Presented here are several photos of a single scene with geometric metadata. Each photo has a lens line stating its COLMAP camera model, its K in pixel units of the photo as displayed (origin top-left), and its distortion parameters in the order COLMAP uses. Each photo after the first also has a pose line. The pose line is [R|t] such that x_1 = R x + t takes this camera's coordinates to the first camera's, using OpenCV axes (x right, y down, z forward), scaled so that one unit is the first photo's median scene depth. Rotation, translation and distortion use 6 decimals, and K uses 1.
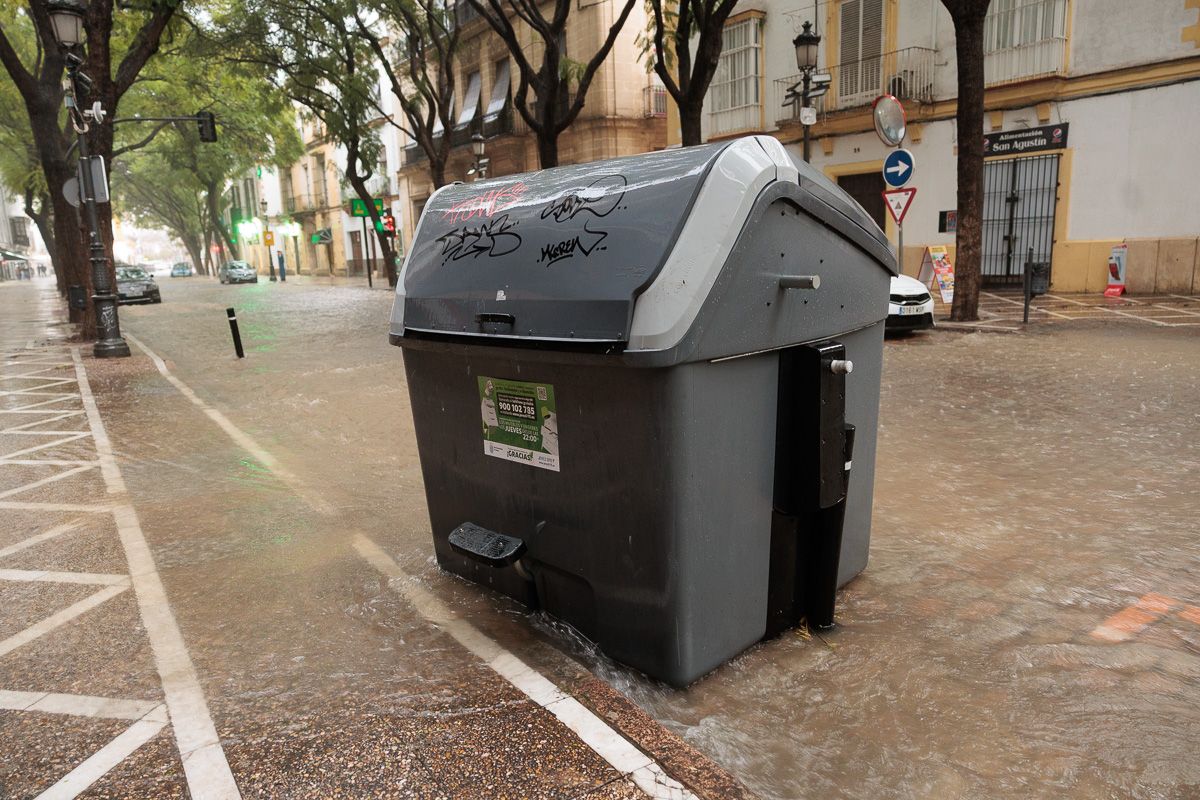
lens RADIAL K [[792.2, 0, 600.0], [0, 792.2, 400.0], [0, 0, 1]] dist [-0.005277, 0.001544]
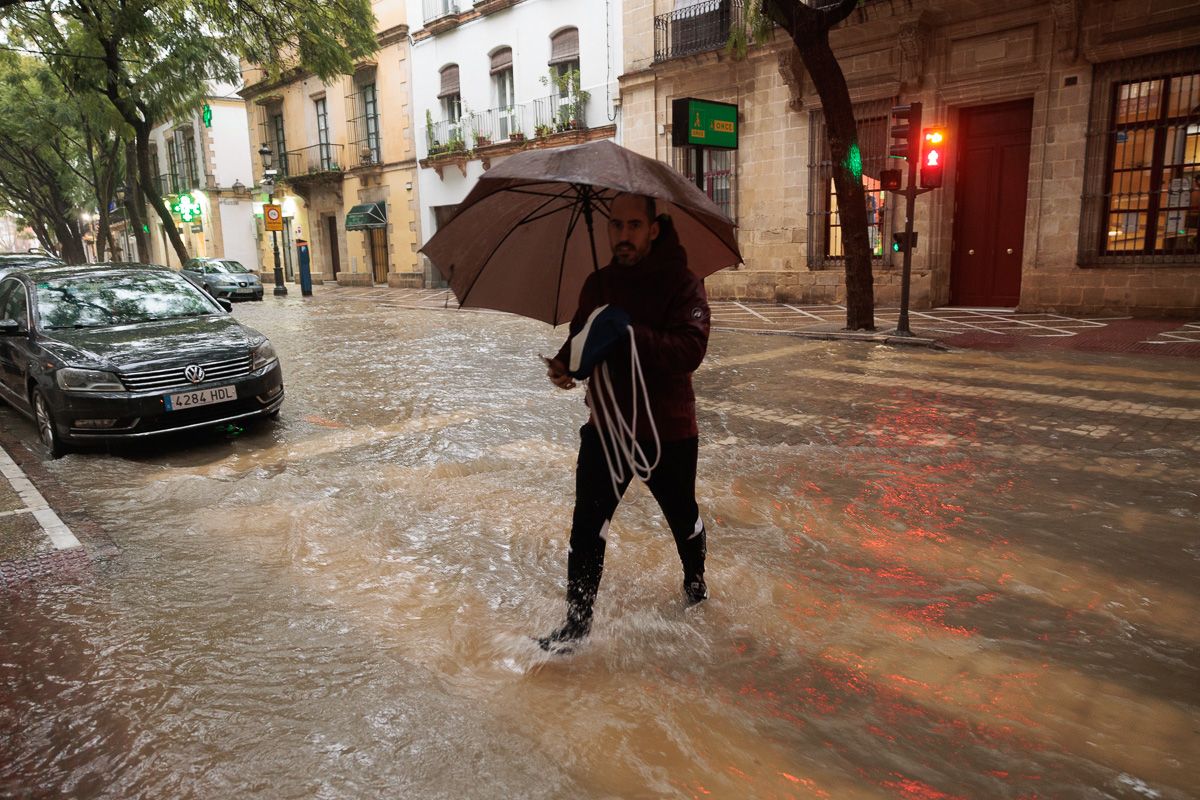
lens RADIAL K [[797.5, 0, 575.9], [0, 797.5, 405.4], [0, 0, 1]] dist [-0.014004, 0.010999]
pose [[0.990644, -0.009413, 0.136143, -0.259048], [0.009593, 0.999954, -0.000661, -0.064566], [-0.136131, 0.001960, 0.990689, 0.384977]]
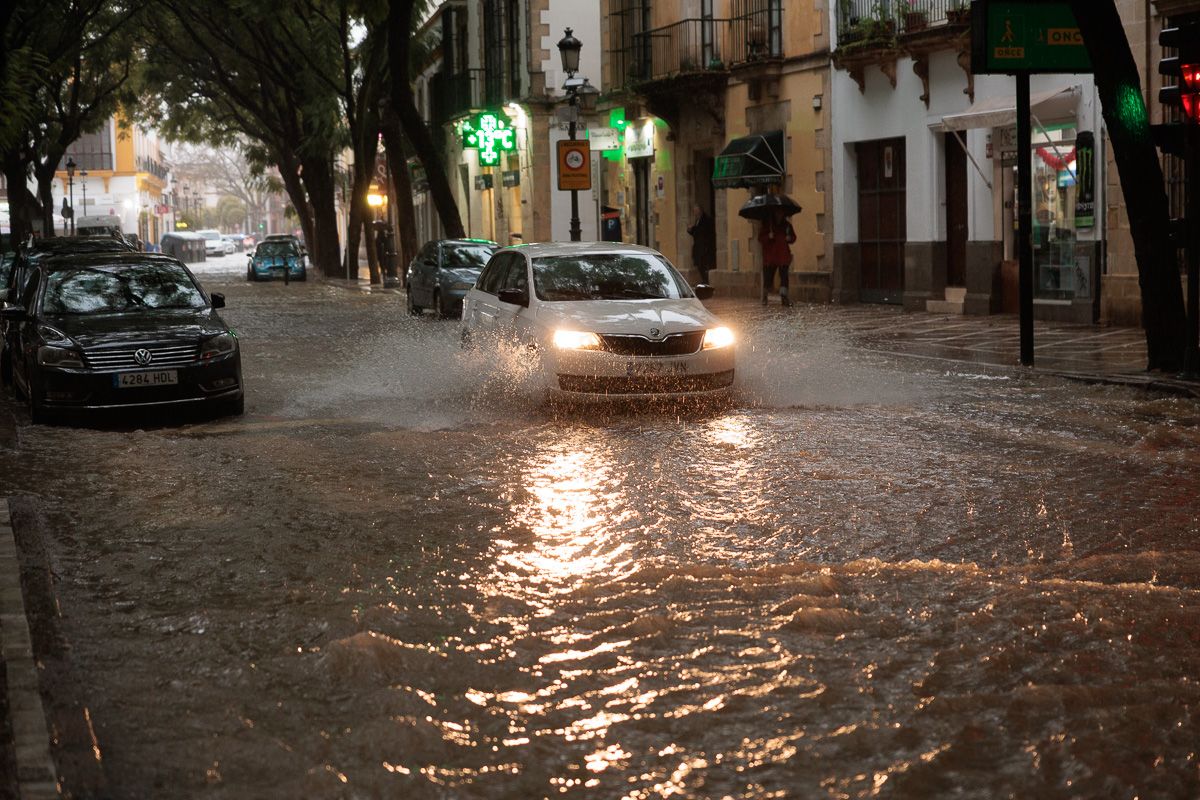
lens RADIAL K [[2333.1, 0, 600.0], [0, 2333.1, 400.0], [0, 0, 1]] dist [0.005117, 0.050559]
pose [[0.943449, 0.044464, -0.328523, -0.113000], [-0.079813, 0.992281, -0.094907, -0.034723], [0.321768, 0.115761, 0.939715, 0.190285]]
